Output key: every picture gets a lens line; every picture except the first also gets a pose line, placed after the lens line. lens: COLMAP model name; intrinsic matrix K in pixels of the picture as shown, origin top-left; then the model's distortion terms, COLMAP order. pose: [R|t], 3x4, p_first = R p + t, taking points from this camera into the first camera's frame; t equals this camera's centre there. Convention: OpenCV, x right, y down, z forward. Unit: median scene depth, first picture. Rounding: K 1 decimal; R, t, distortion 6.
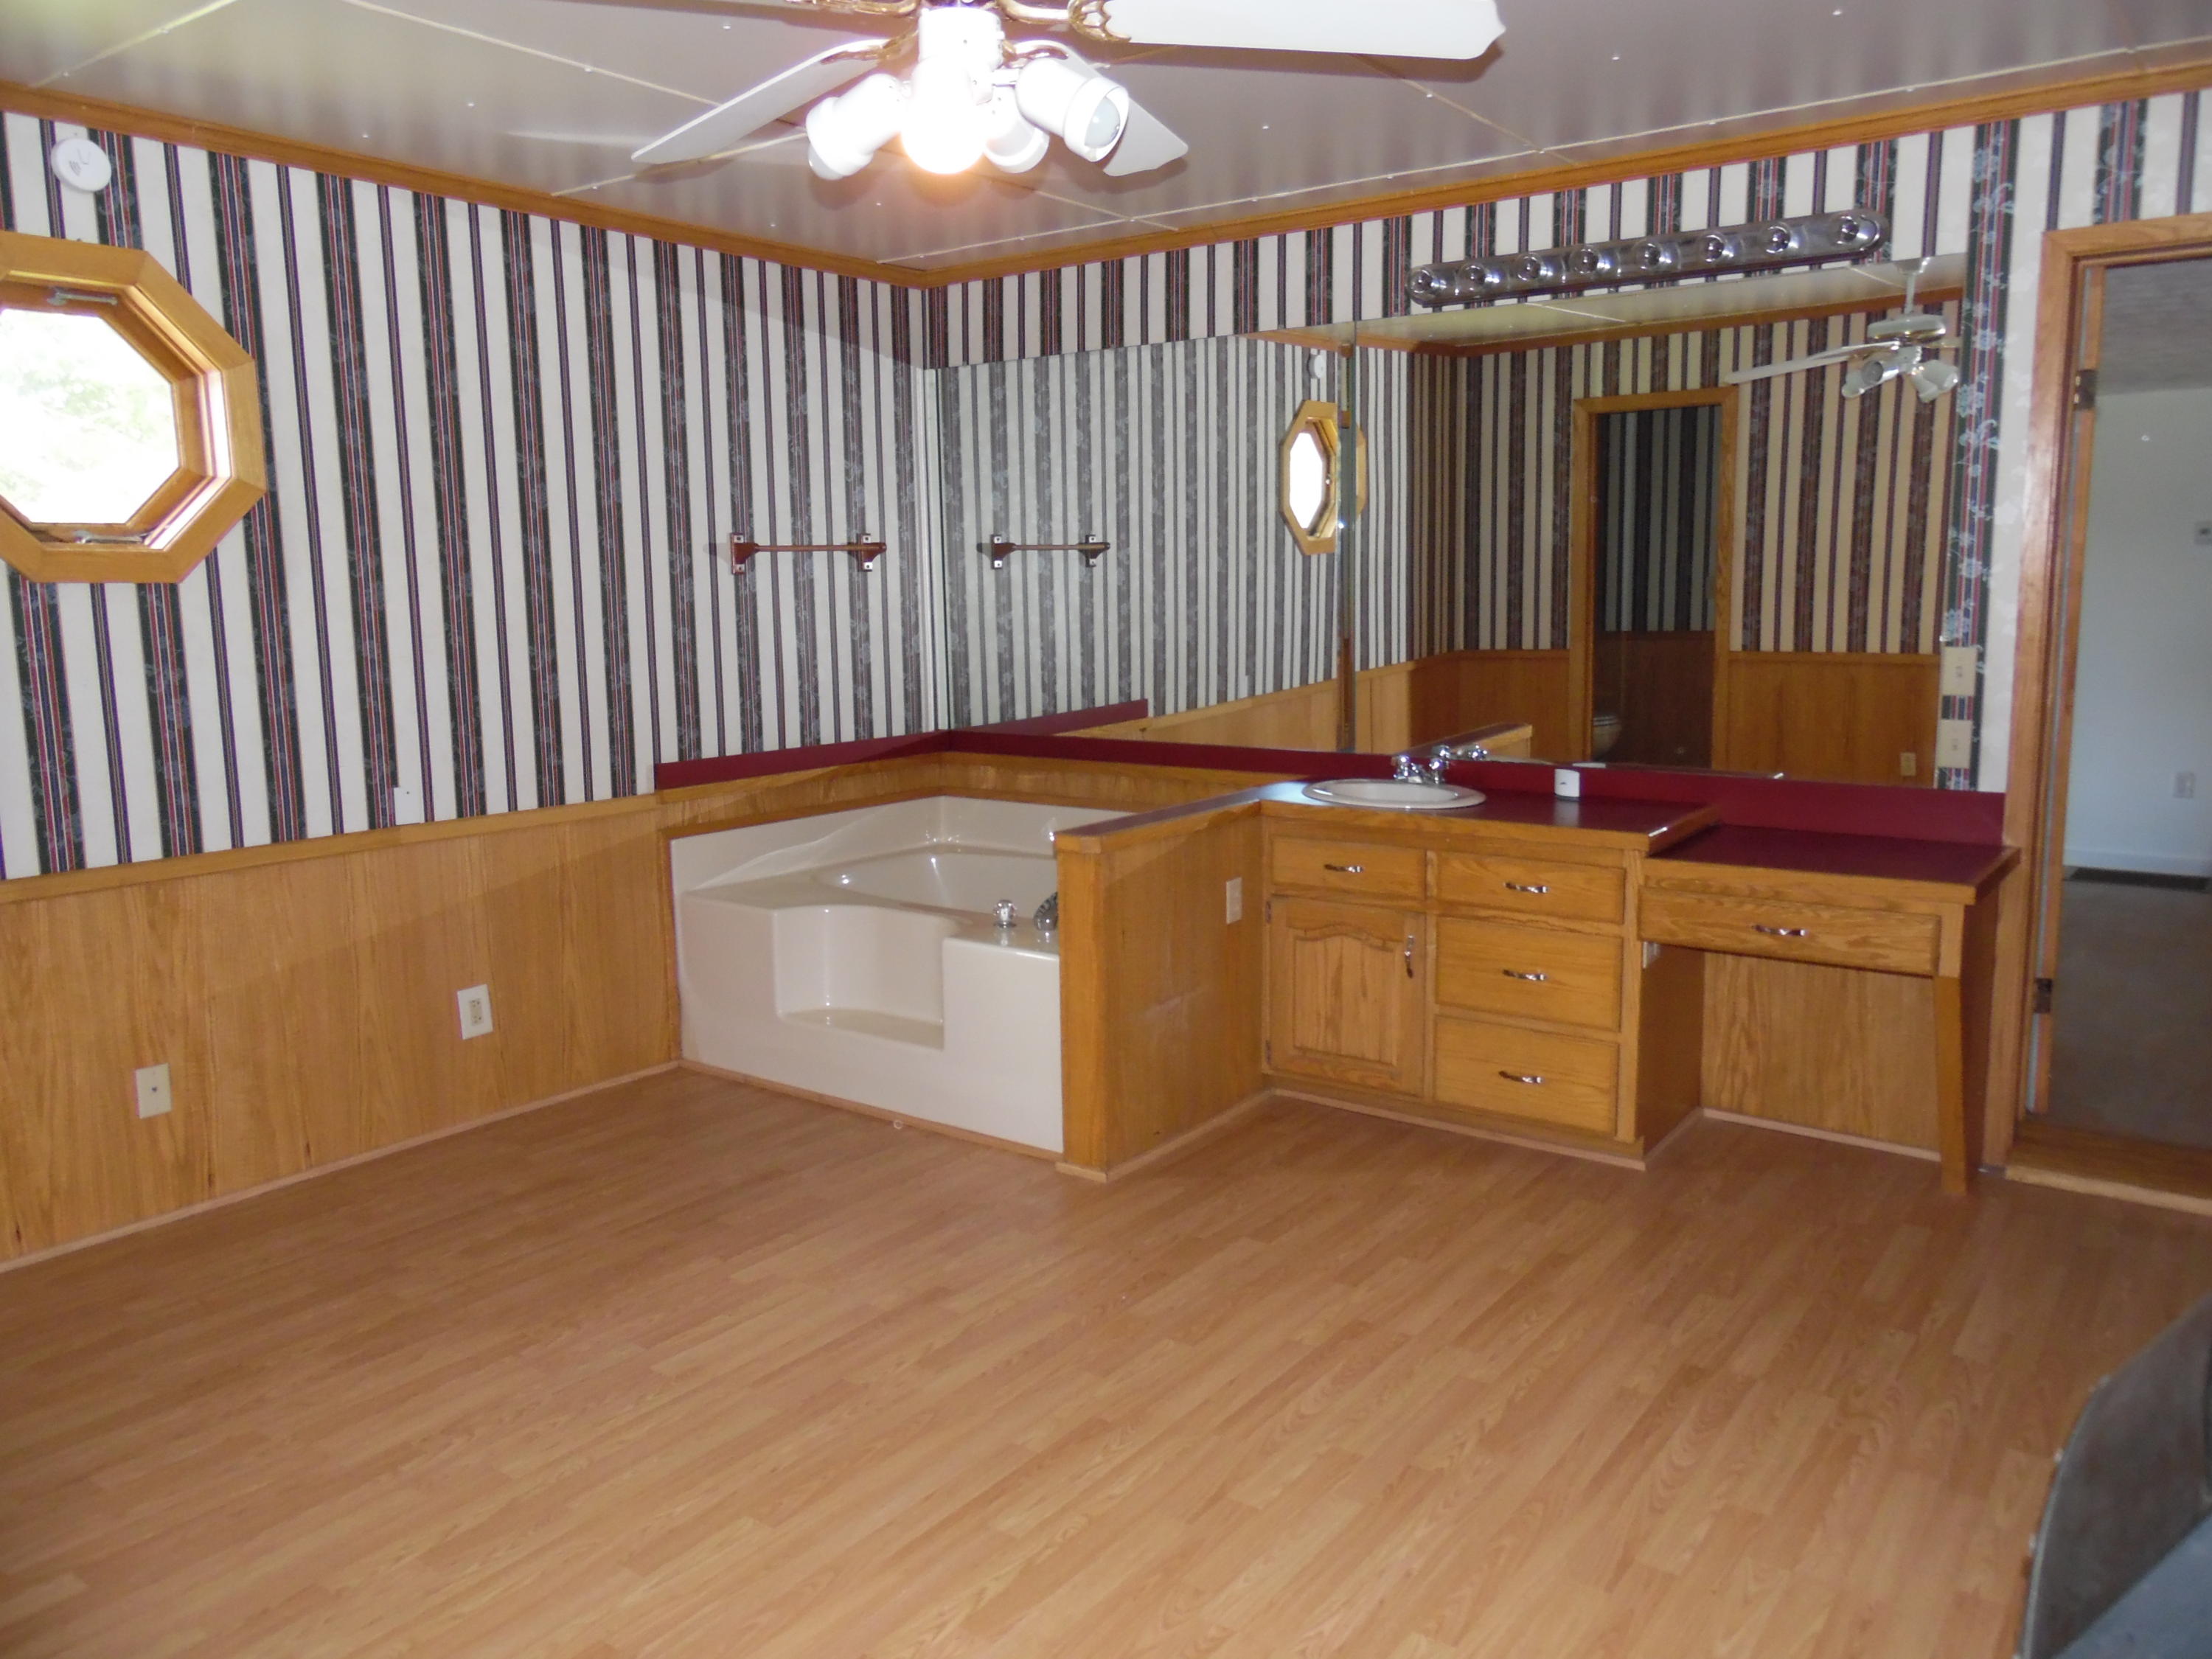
lens RADIAL K [[1657.8, 0, 1107.0], [0, 1657.8, 819.6], [0, 0, 1]] dist [-0.035957, 0.079609]
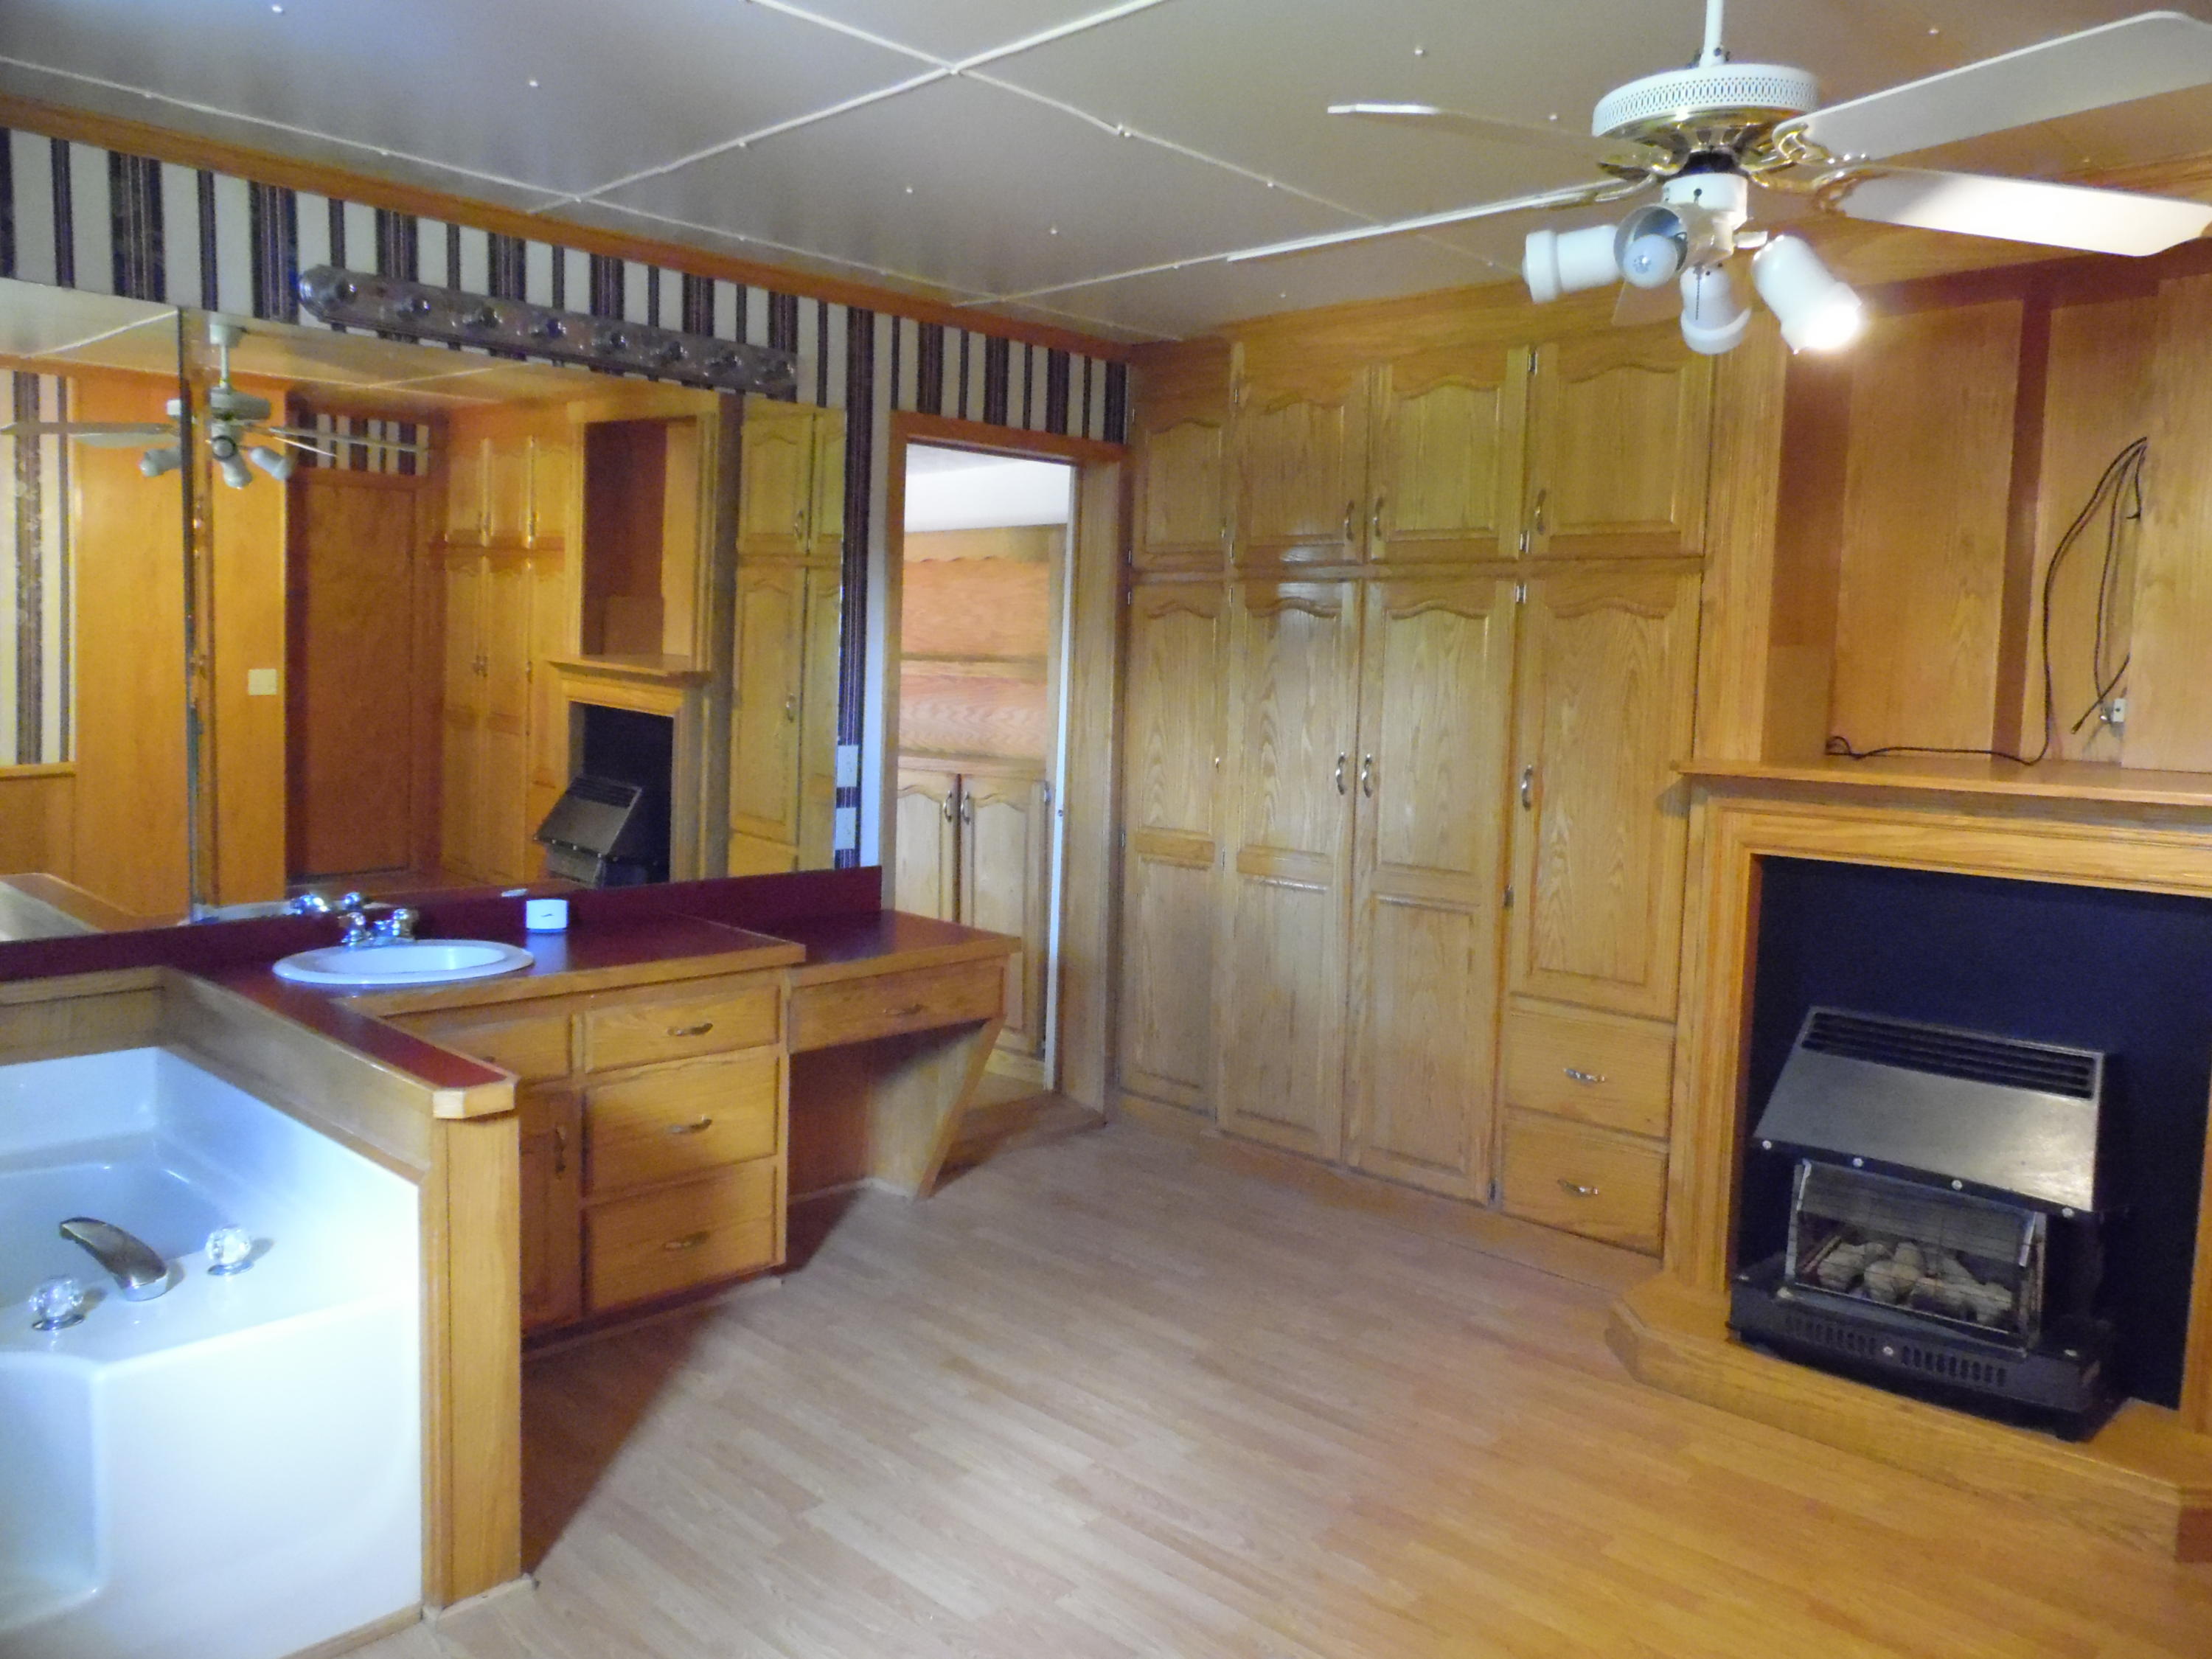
lens RADIAL K [[1658.3, 0, 1102.8], [0, 1658.3, 834.8], [0, 0, 1]] dist [-0.041279, 0.043124]
pose [[0.134256, -0.086507, 0.987164, -0.617105], [0.120126, 0.990256, 0.070440, -0.103224], [-0.983639, 0.109127, 0.143340, 0.668120]]
